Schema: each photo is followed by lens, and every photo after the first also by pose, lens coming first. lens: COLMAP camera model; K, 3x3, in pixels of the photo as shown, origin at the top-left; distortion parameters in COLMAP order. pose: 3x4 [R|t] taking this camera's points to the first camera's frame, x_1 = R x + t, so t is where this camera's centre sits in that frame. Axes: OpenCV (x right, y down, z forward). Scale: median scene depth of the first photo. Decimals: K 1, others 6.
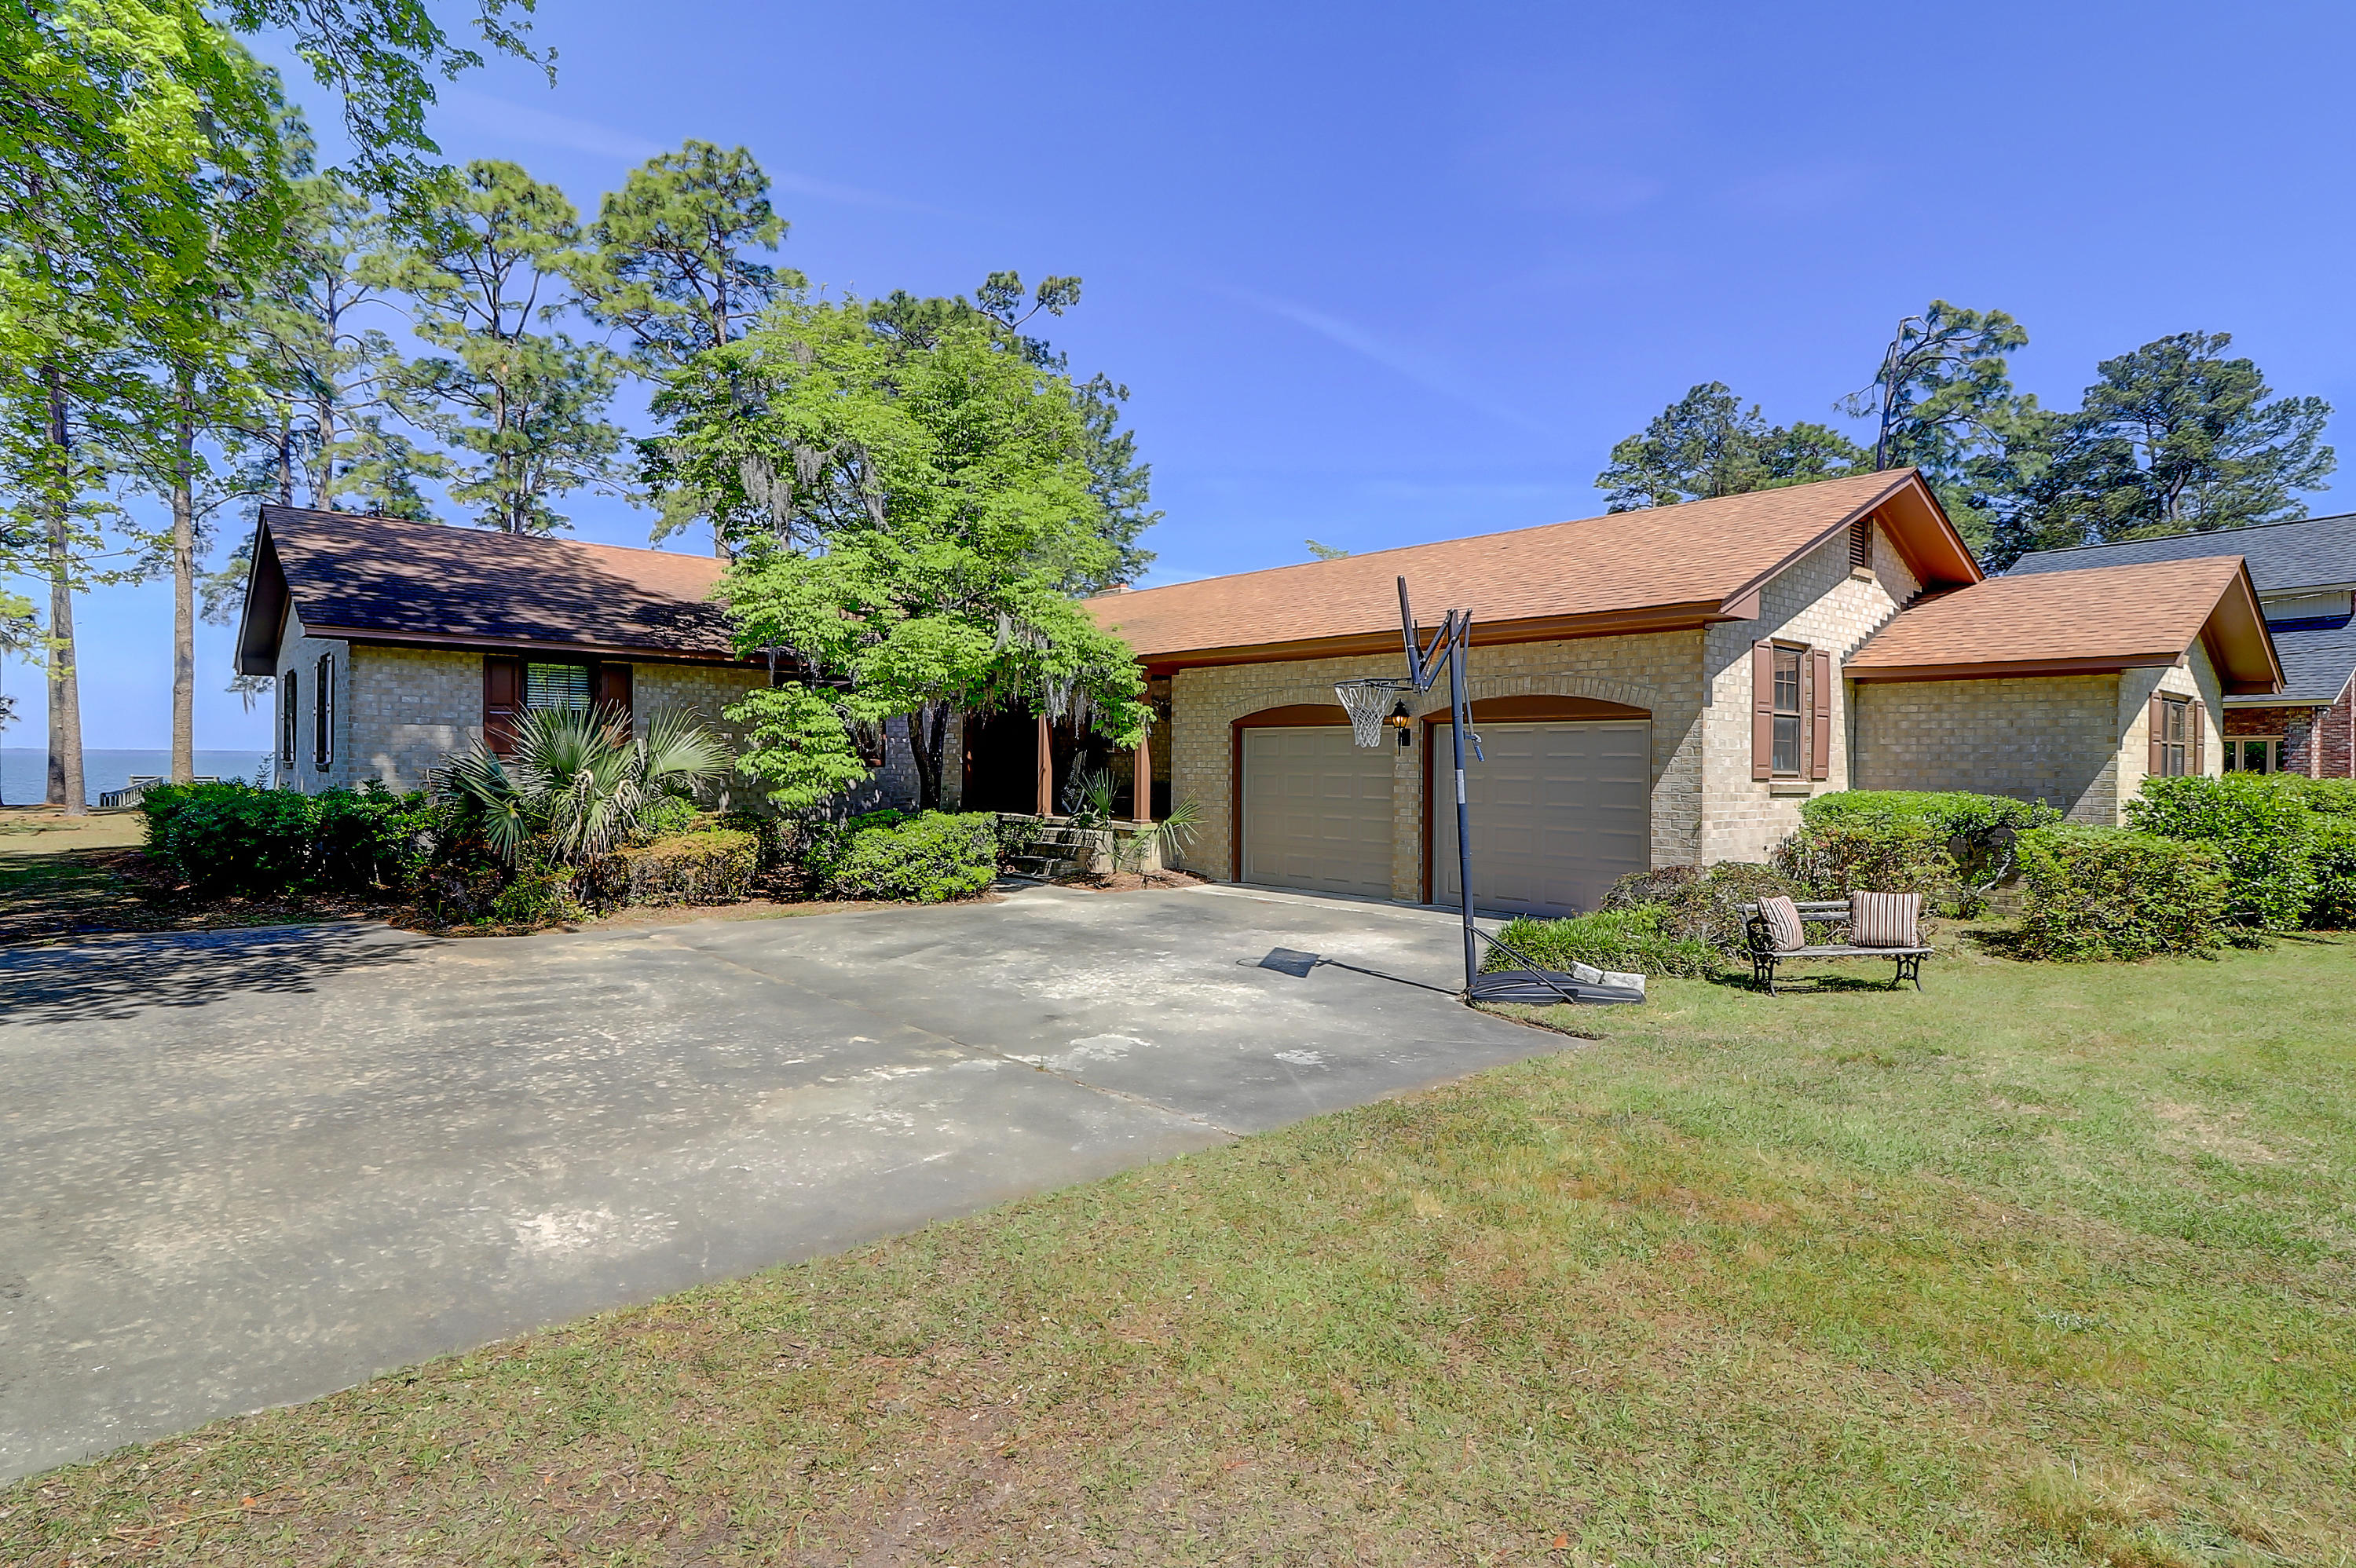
lens RADIAL K [[1308.8, 0, 1178.0], [0, 1308.8, 784.0], [0, 0, 1]] dist [-0.000140, 0.000012]
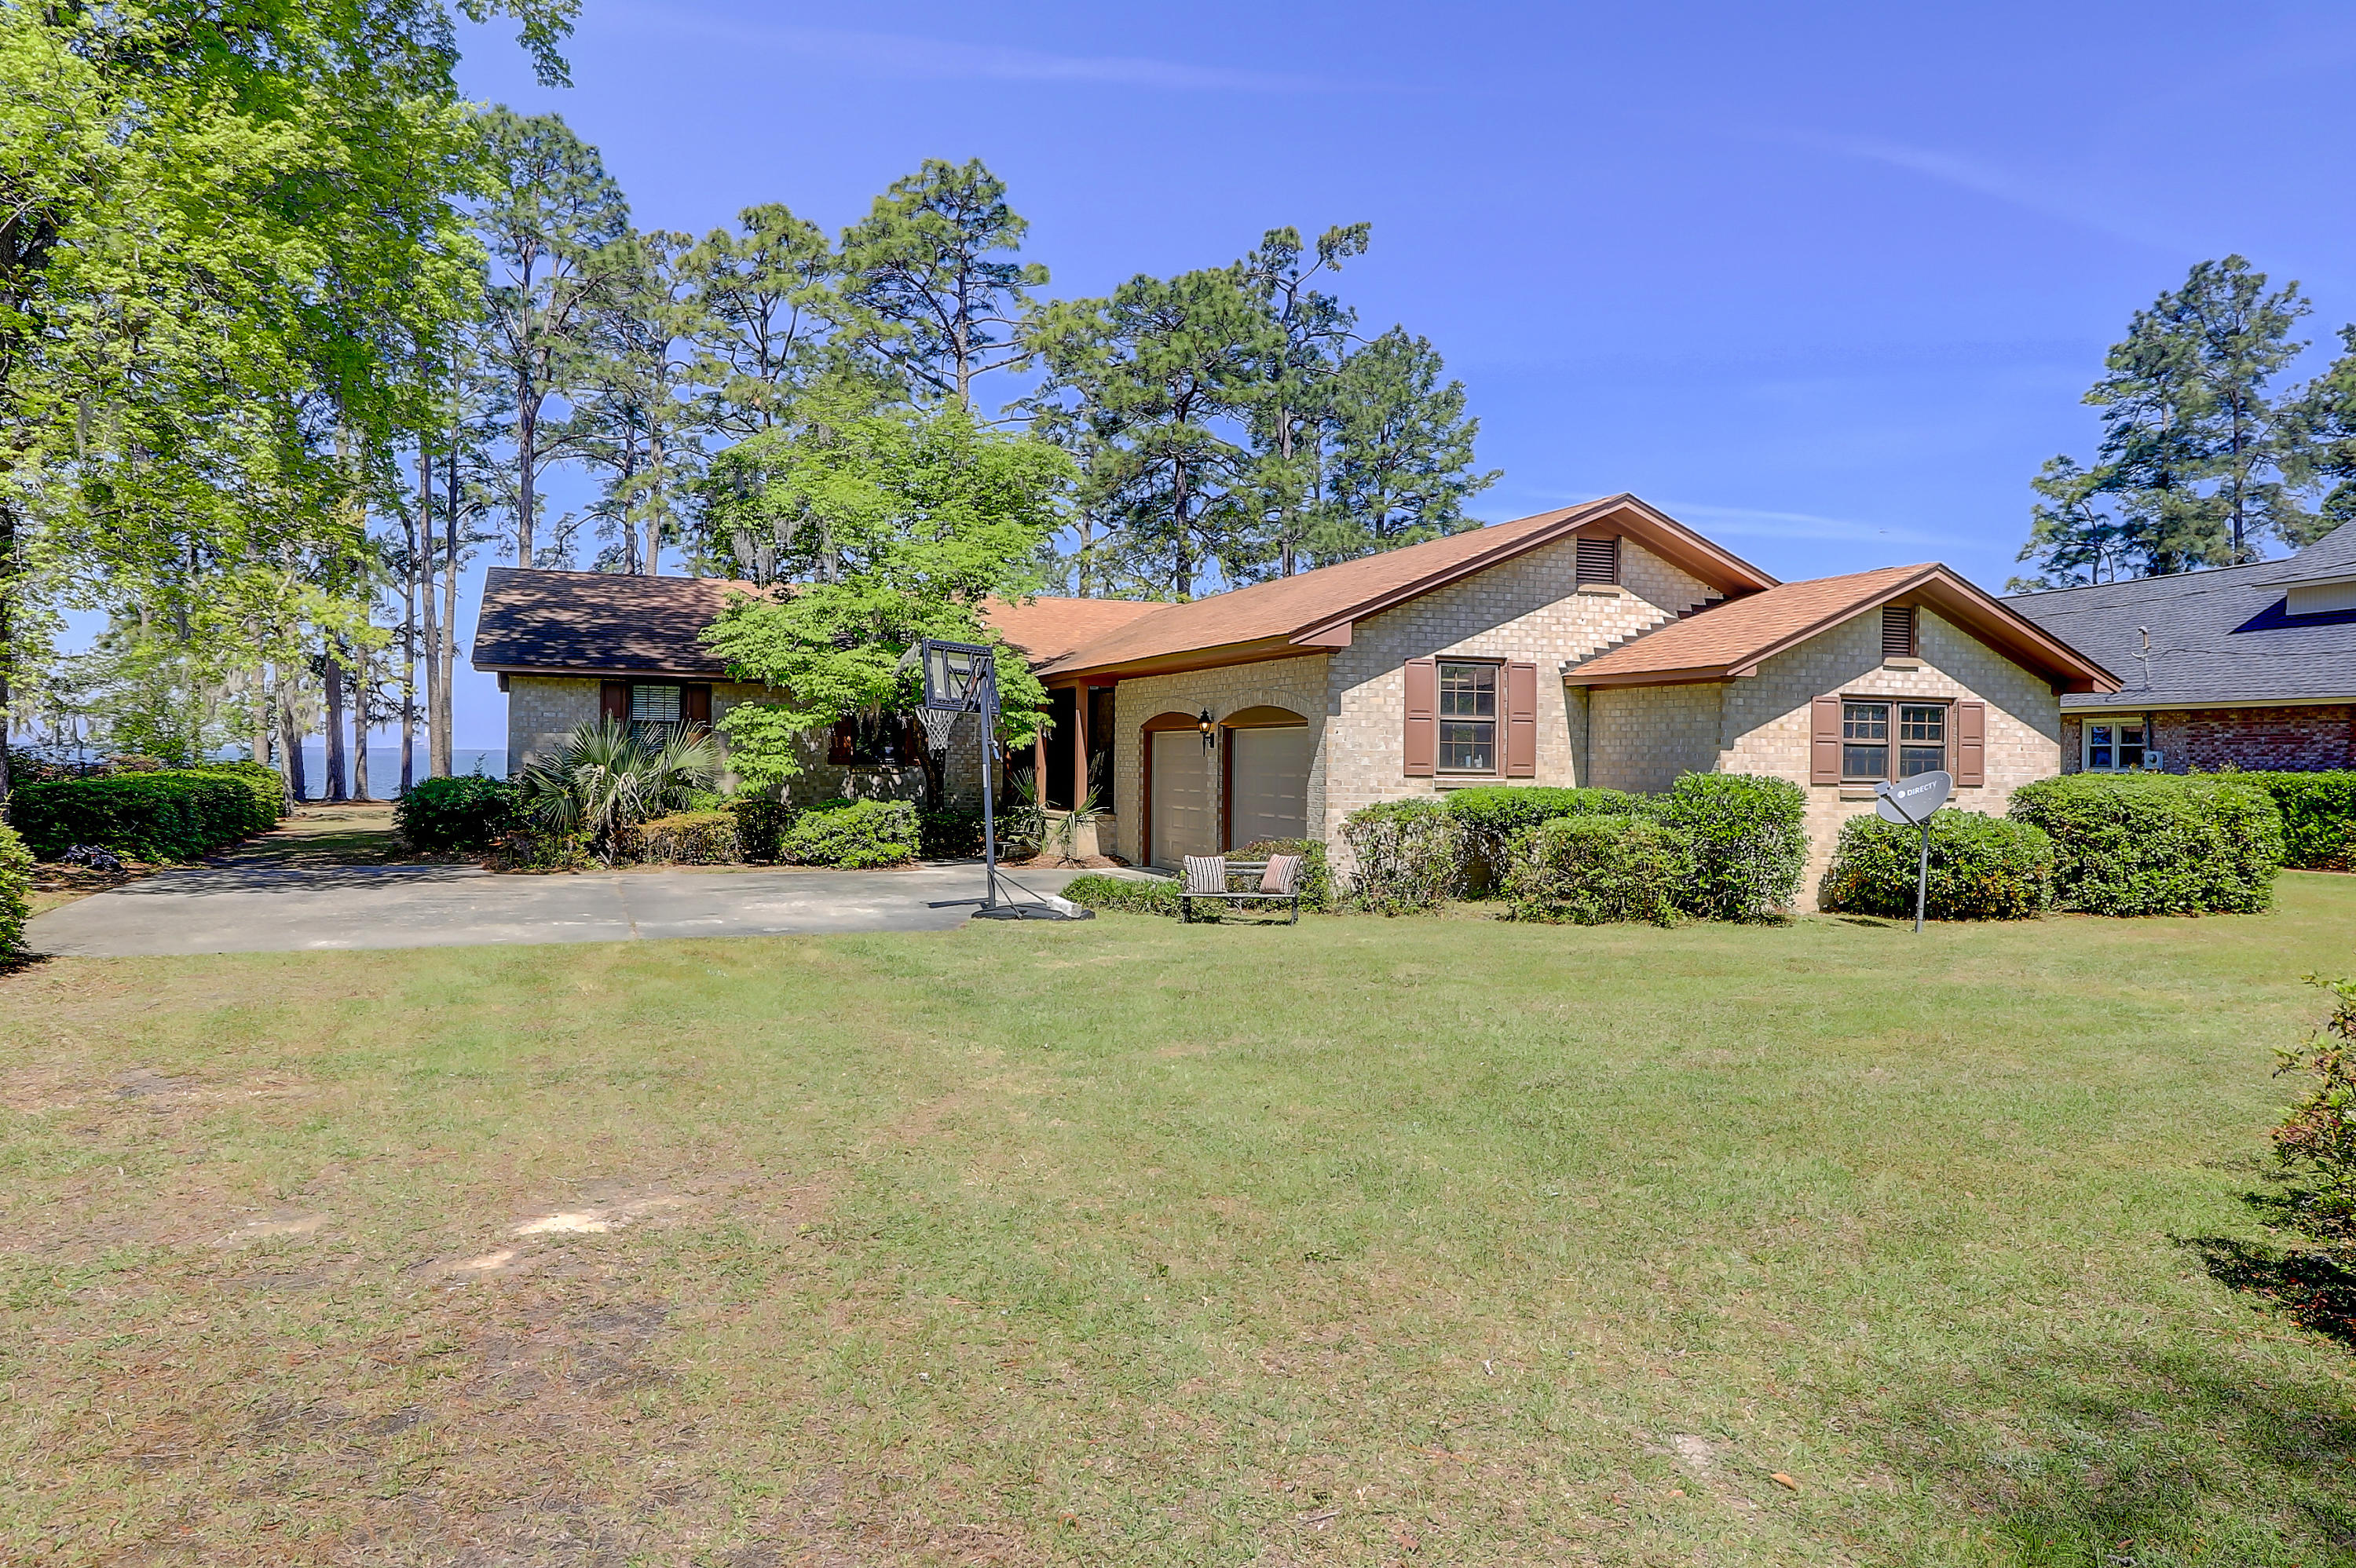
lens RADIAL K [[1765.8, 0, 1178.0], [0, 1765.8, 784.0], [0, 0, 1]] dist [-0.002545, 0.001836]
pose [[0.930667, 0.006160, -0.365816, 0.651865], [-0.008742, 0.999947, -0.005402, 0.011290], [0.365764, 0.008225, 0.930671, -0.440438]]
